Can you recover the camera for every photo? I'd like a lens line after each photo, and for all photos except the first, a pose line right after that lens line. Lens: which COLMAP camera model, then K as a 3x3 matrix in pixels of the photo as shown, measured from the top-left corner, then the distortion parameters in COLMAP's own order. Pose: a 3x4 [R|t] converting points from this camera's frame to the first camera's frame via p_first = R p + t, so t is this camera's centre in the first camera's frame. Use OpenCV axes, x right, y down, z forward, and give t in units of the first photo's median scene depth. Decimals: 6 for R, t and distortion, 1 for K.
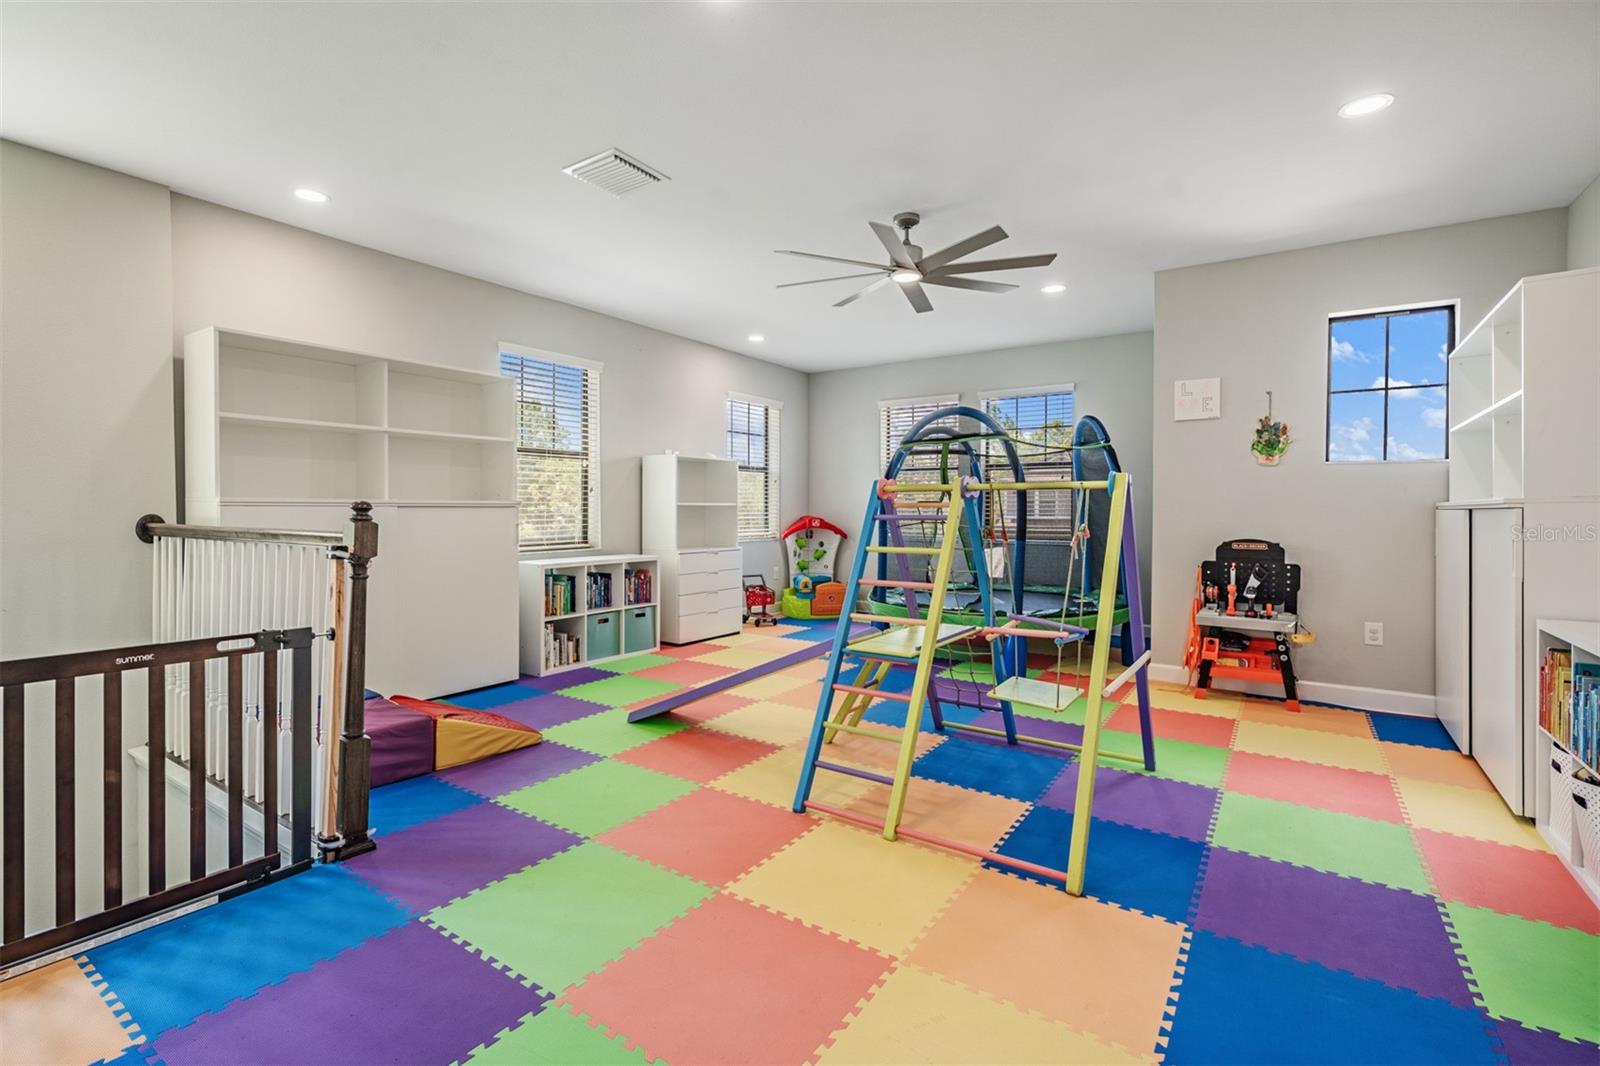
lens RADIAL K [[725.6, 0, 807.6], [0, 725.6, 507.2], [0, 0, 1]] dist [0.001655, -0.001981]
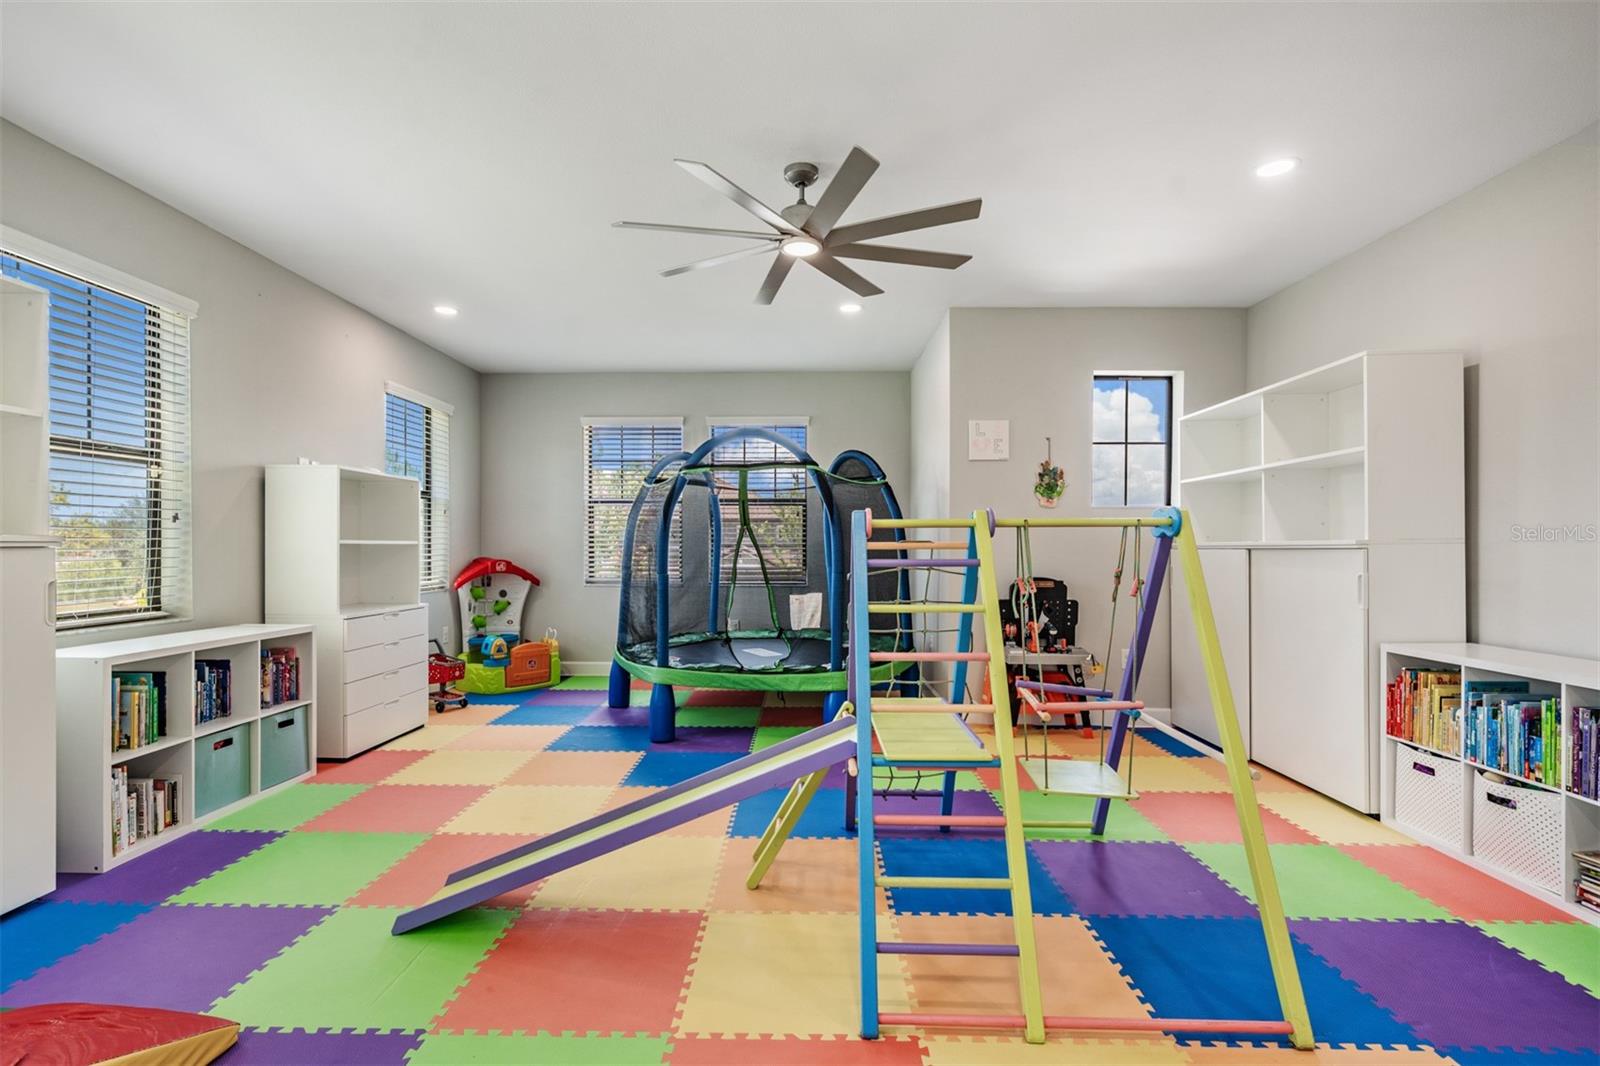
lens RADIAL K [[725.6, 0, 800.0], [0, 725.6, 542.8], [0, 0, 1]] dist [0.001655, -0.001981]
pose [[0.840355, 0.002189, 0.542032, -0.217684], [-0.000411, 0.999994, -0.003401, -0.001815], [-0.542037, 0.002635, 0.840351, 0.273477]]
